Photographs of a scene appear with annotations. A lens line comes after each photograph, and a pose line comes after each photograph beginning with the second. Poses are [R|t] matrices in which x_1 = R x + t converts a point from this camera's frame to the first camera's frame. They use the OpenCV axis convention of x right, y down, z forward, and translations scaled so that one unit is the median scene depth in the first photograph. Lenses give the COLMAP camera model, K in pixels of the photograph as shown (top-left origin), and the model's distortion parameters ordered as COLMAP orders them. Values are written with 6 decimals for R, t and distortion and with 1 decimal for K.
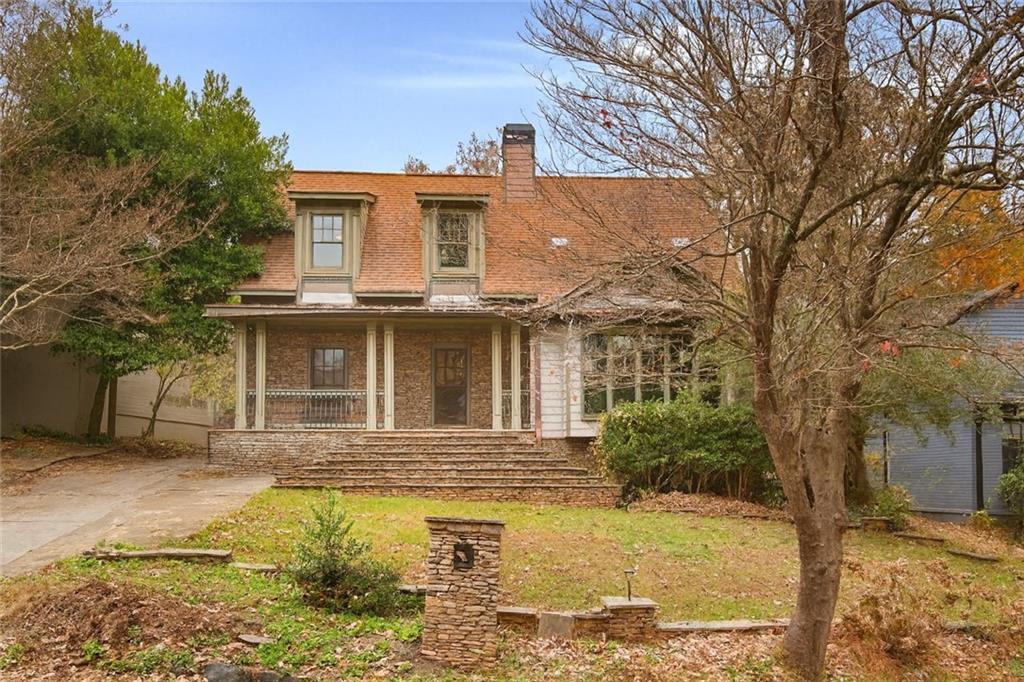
lens RADIAL K [[460.6, 0, 512.0], [0, 460.6, 379.5], [0, 0, 1]] dist [0.000995, 0.000048]
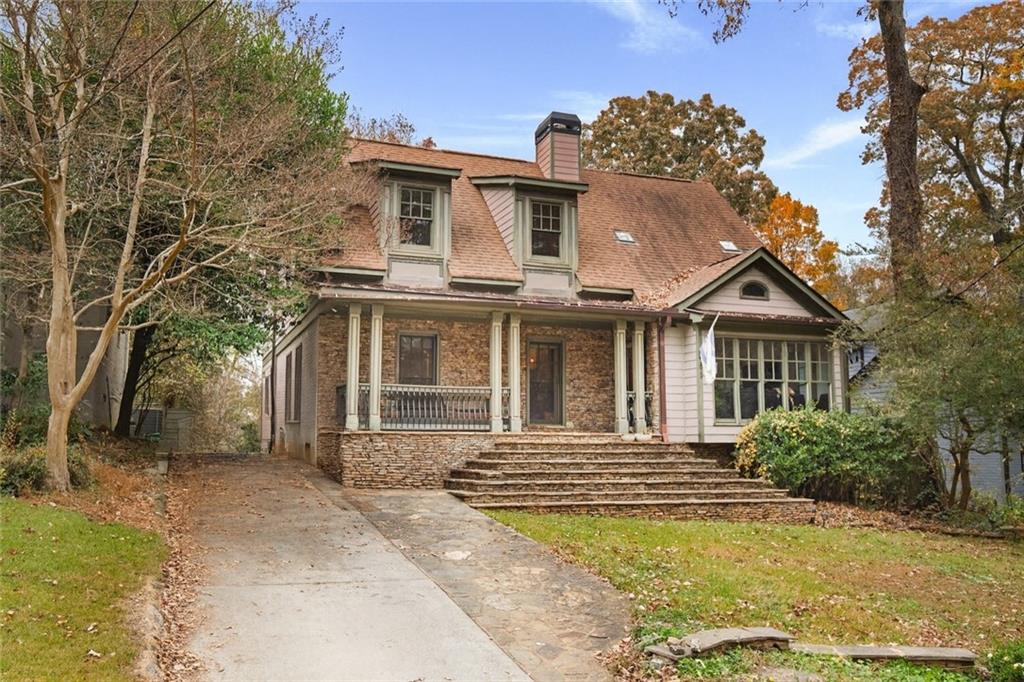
lens RADIAL K [[468.7, 0, 512.0], [0, 468.7, 341.0], [0, 0, 1]] dist [0.010060, 0.000235]
pose [[0.984384, 0.046405, 0.169807, -0.426978], [-0.038810, 0.998104, -0.047778, -0.025921], [-0.171702, 0.040442, 0.984319, 0.083365]]
